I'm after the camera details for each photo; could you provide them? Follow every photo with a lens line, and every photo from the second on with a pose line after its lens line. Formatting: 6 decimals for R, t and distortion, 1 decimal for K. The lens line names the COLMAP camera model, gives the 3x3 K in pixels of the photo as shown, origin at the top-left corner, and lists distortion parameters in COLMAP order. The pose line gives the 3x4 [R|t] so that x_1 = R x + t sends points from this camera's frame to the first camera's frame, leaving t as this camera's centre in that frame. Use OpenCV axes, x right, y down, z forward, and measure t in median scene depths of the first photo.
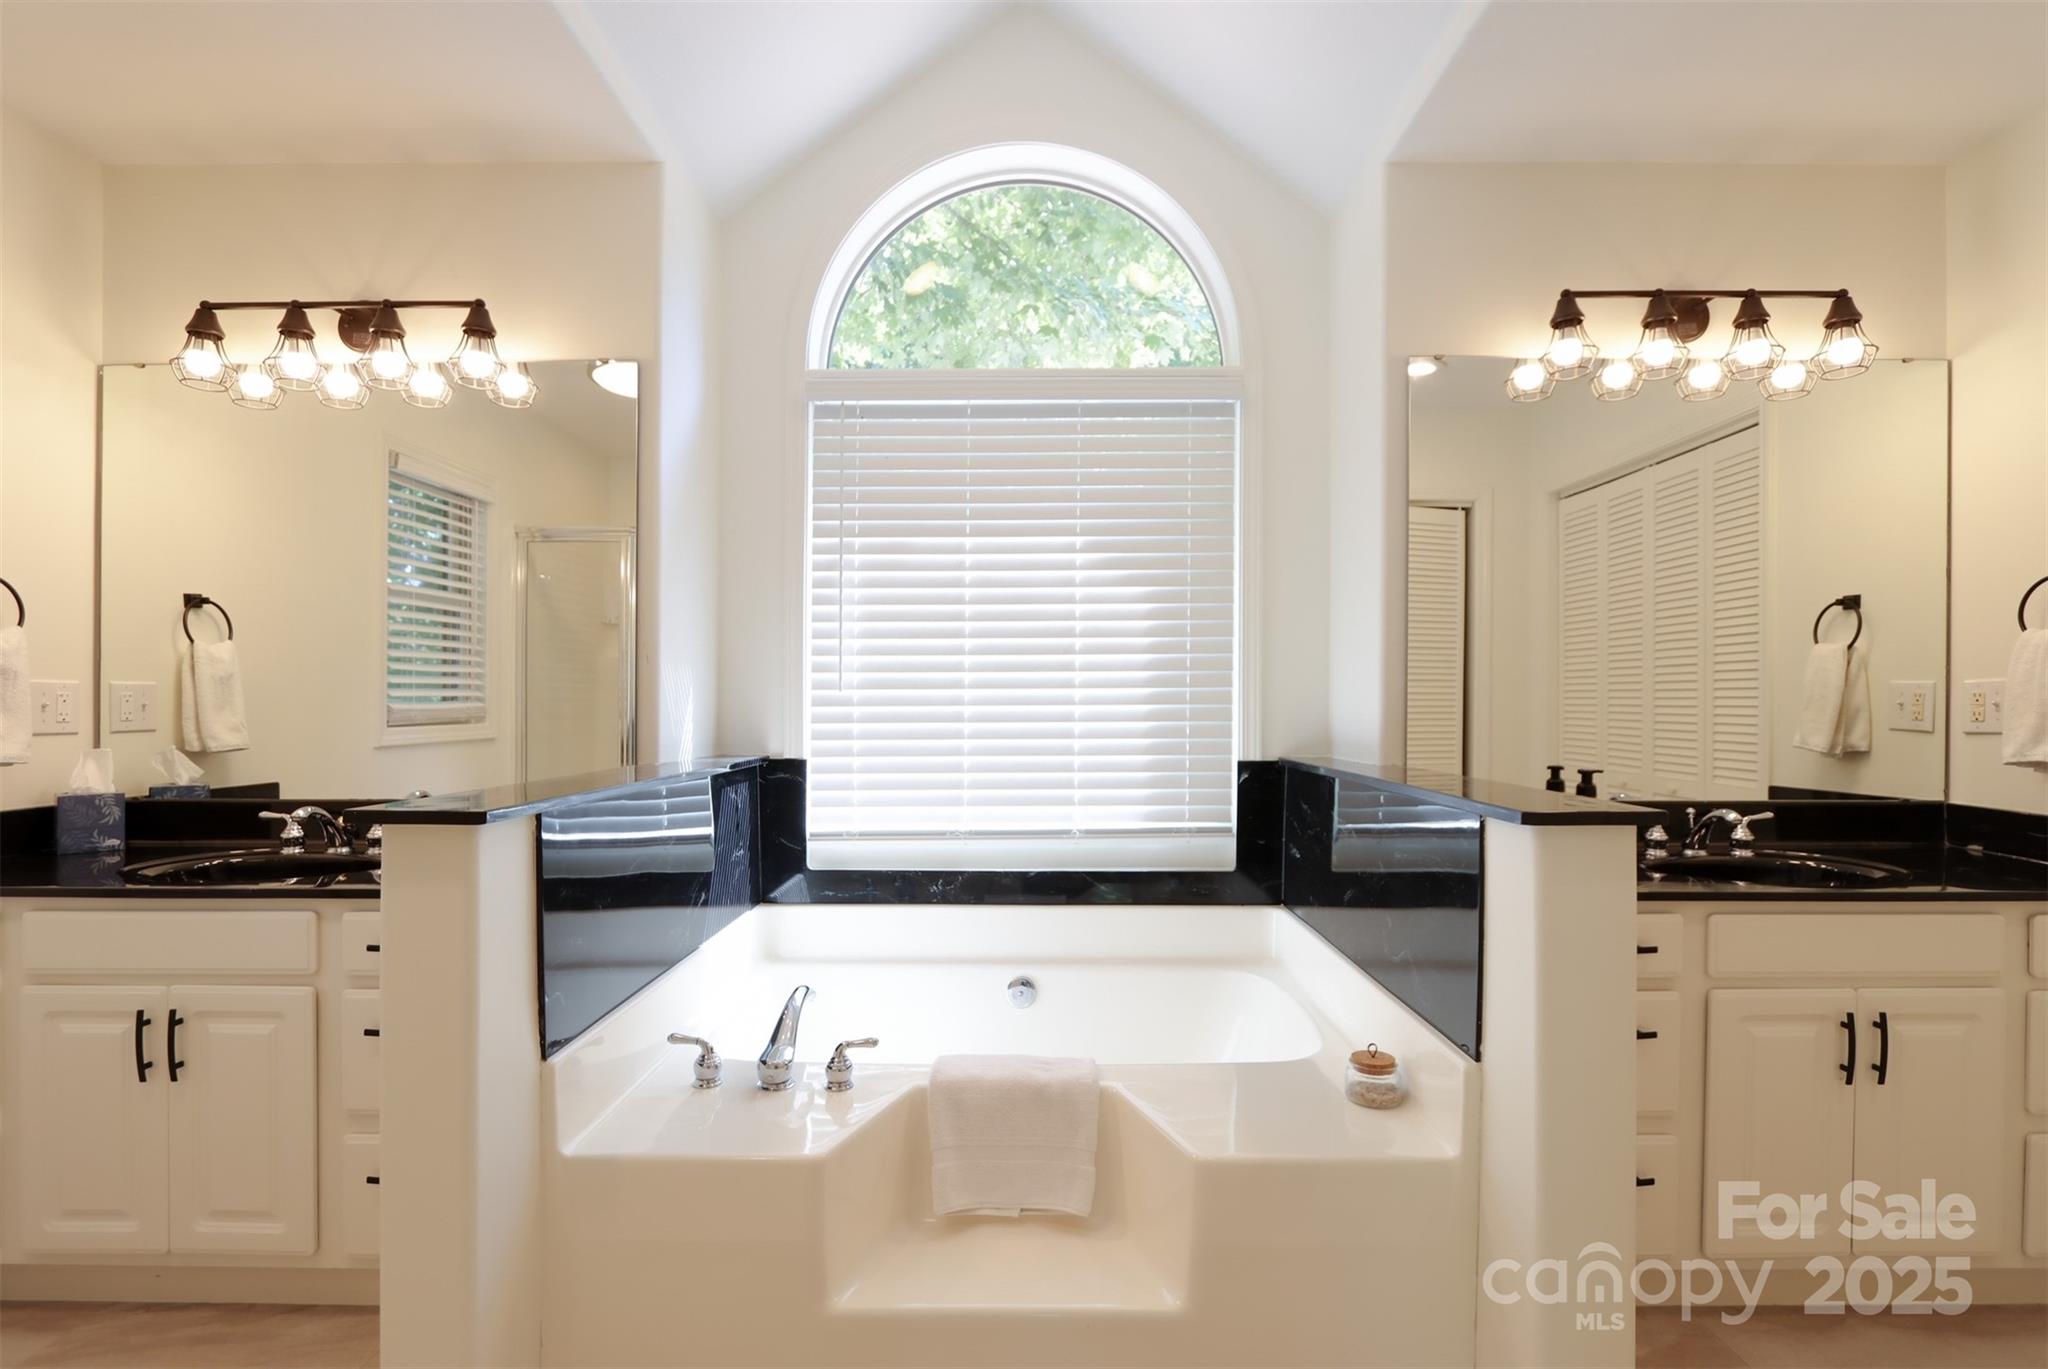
lens RADIAL K [[954.3, 0, 1024.2], [0, 954.3, 704.1], [0, 0, 1]] dist [-0.003131, -0.000372]
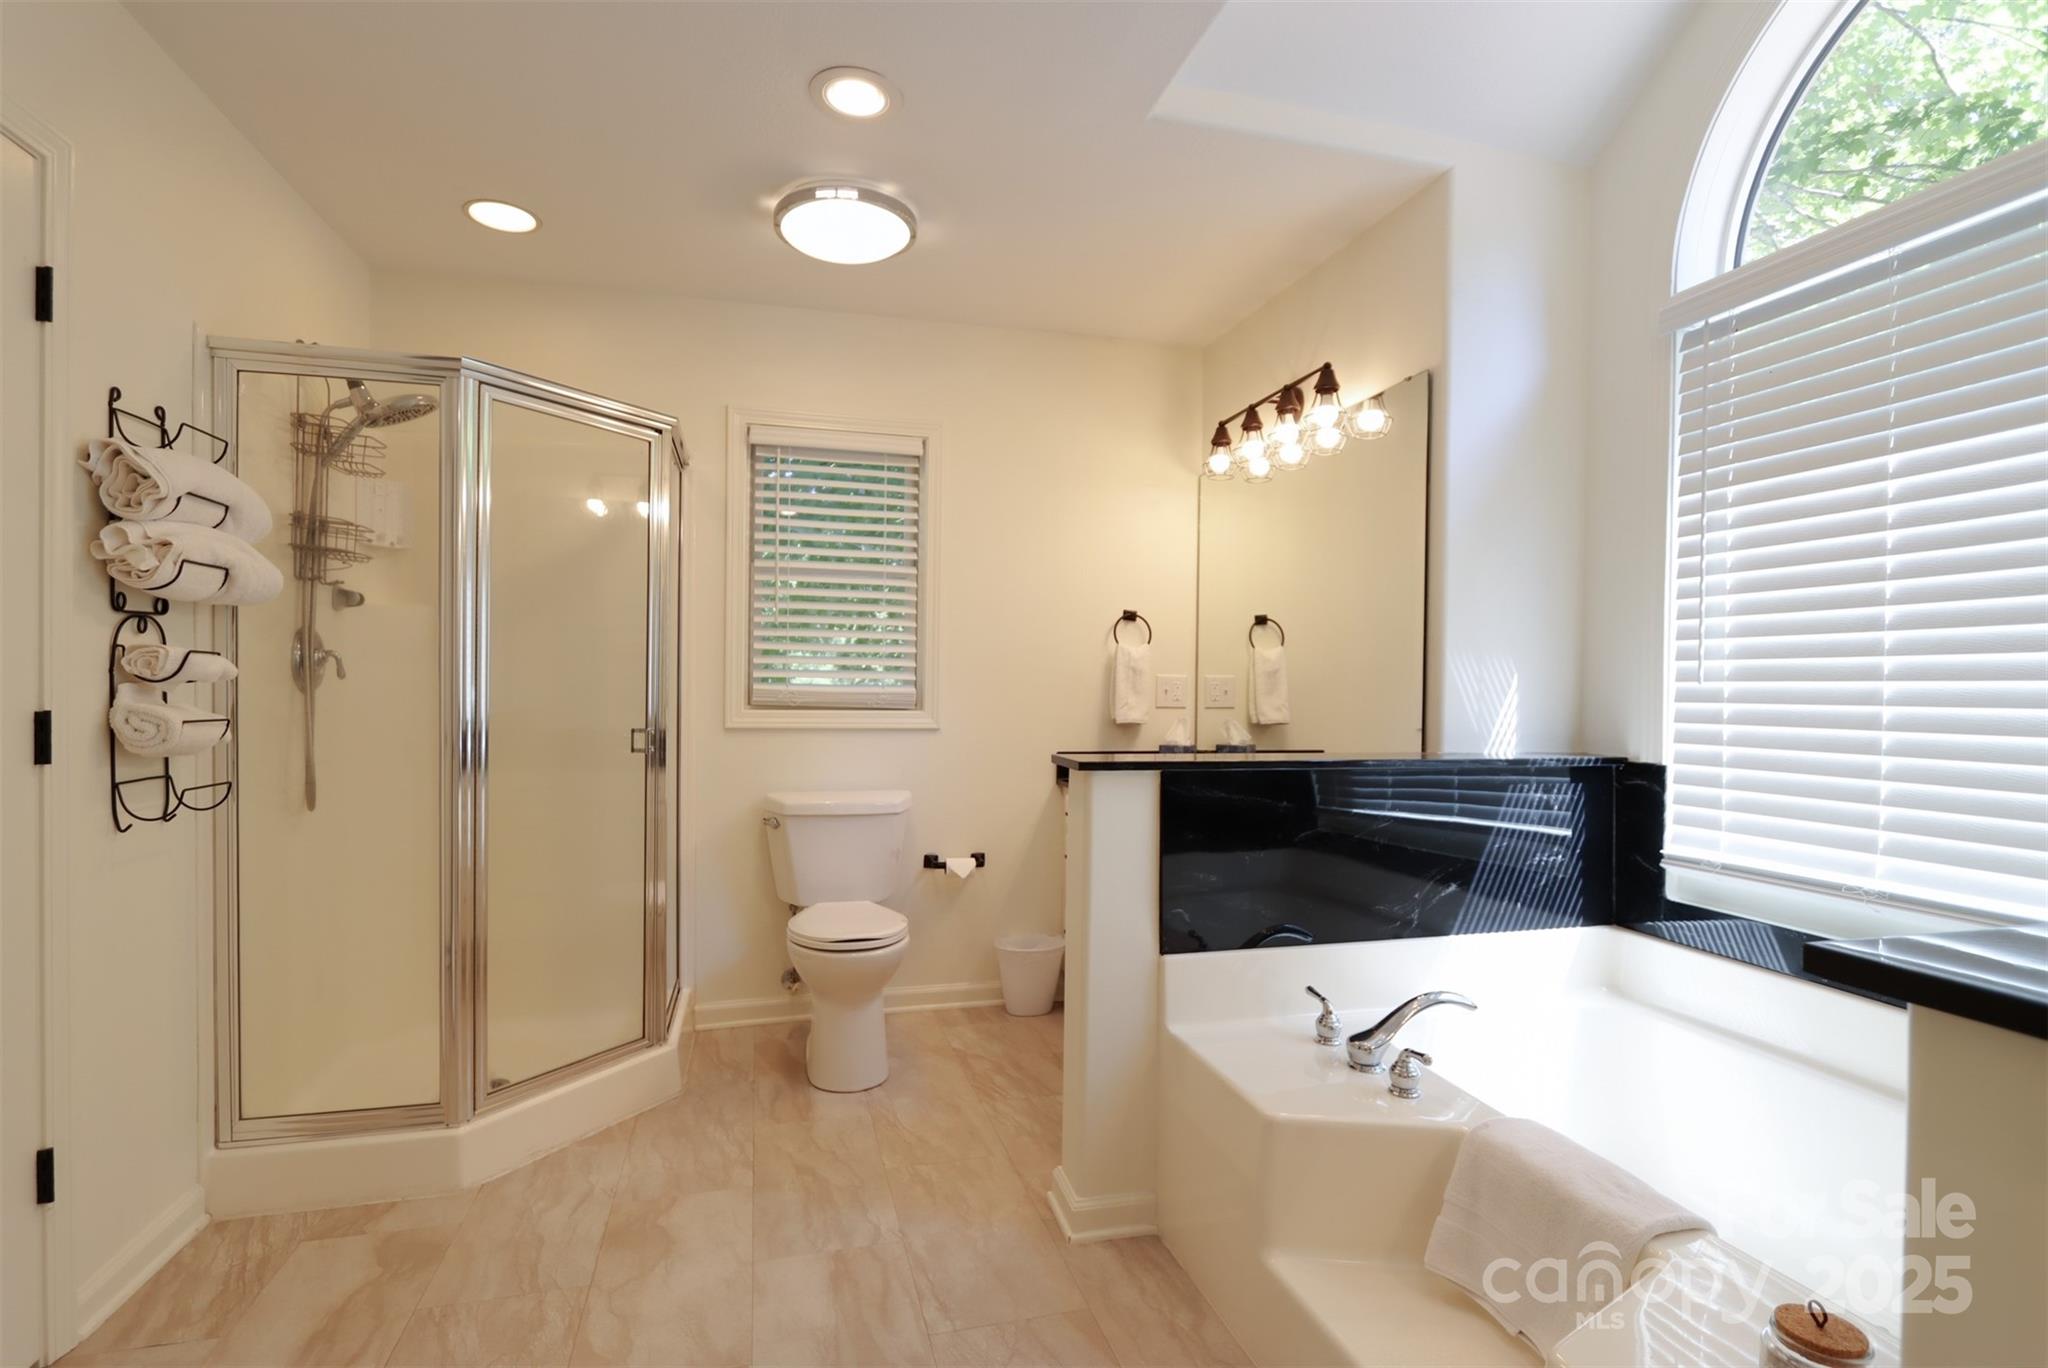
lens RADIAL K [[954.3, 0, 1022.8], [0, 954.3, 677.7], [0, 0, 1]] dist [-0.003131, -0.000372]
pose [[0.294634, -0.002296, -0.955607, 0.400276], [-0.015960, 0.999846, -0.007323, -0.003331], [0.955477, 0.017409, 0.294552, 0.223452]]
